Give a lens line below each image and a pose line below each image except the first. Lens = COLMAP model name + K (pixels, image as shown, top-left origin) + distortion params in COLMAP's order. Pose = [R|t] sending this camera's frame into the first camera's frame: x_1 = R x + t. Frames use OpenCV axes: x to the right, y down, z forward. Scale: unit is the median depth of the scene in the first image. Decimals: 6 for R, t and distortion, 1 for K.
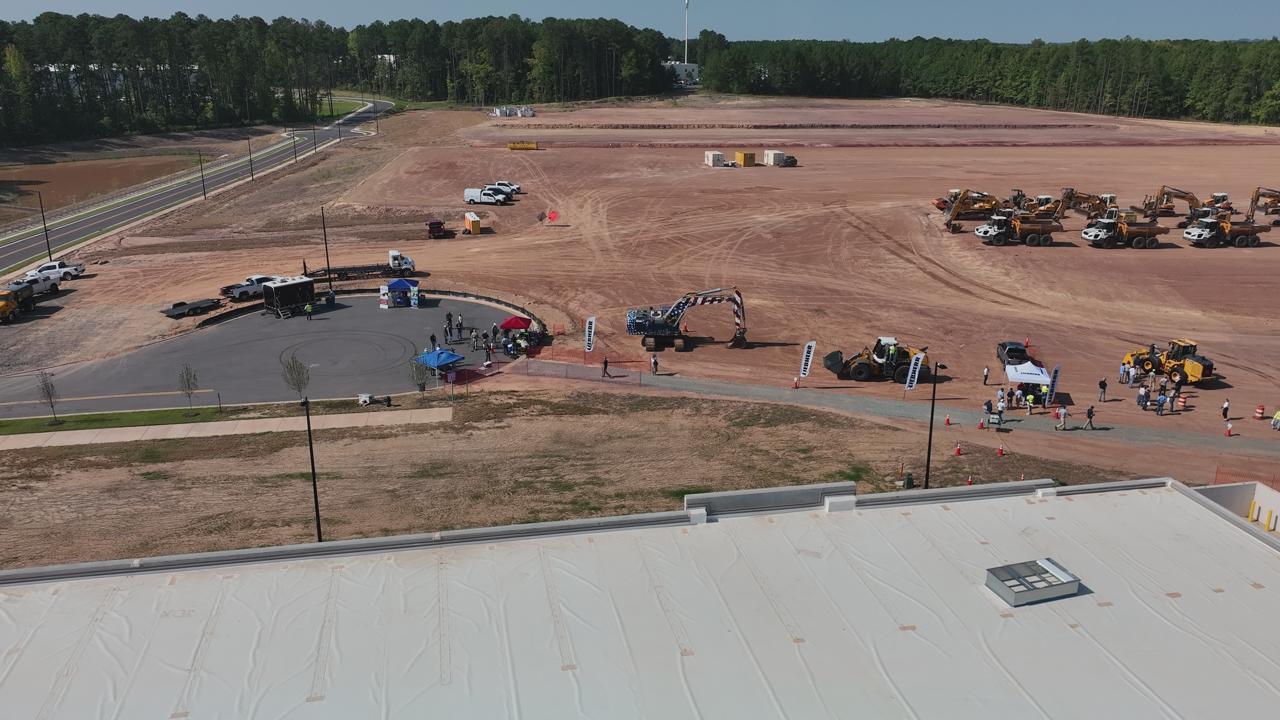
lens RADIAL K [[997.2, 0, 641.0], [0, 997.2, 356.2], [0, 0, 1]] dist [0.011981, 0.000567]
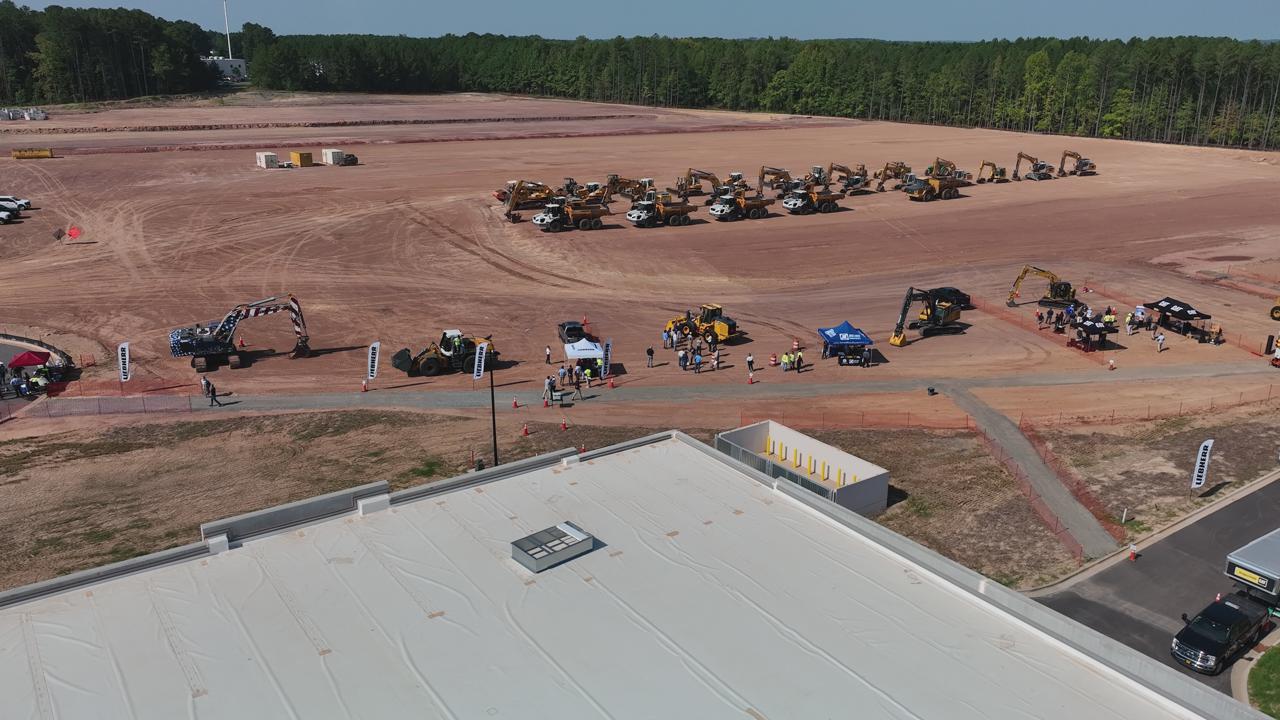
lens RADIAL K [[997.2, 0, 639.1], [0, 997.2, 354.0], [0, 0, 1]] dist [0.011981, 0.000567]
pose [[0.916232, -0.116232, 0.383418, 0.025044], [0.115240, 0.993007, 0.025643, 0.001127], [-0.383718, 0.020690, 0.923219, -0.007899]]
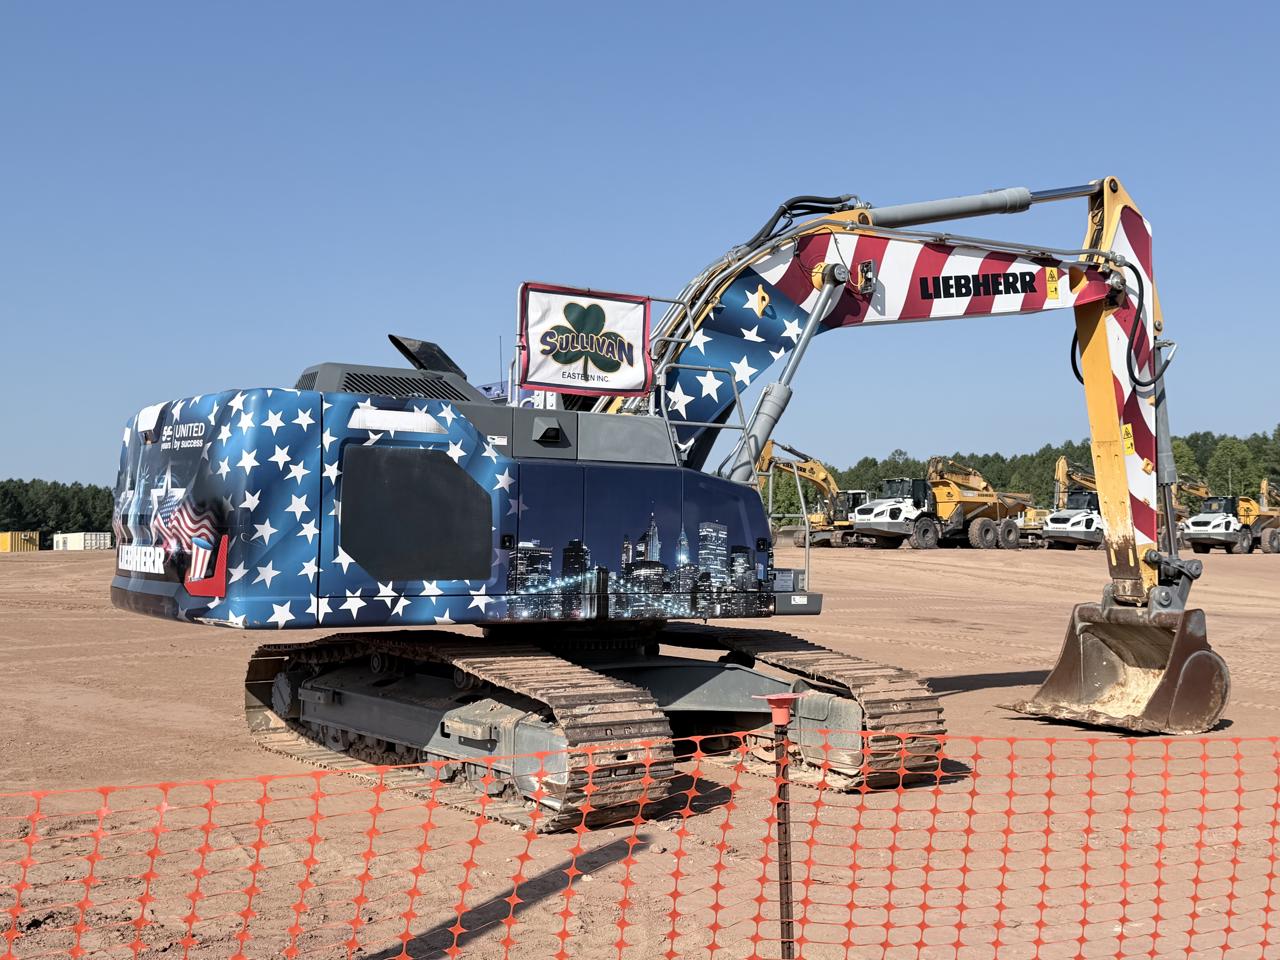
lens RADIAL K [[1375.3, 0, 644.3], [0, 1375.3, 475.8], [0, 0, 1]] dist [0.091085, 0.000000]
pose [[0.817682, 0.017664, 0.575400, -0.040036], [0.190860, 0.934677, -0.299919, 0.001190], [-0.543111, 0.355059, 0.760897, 0.838343]]
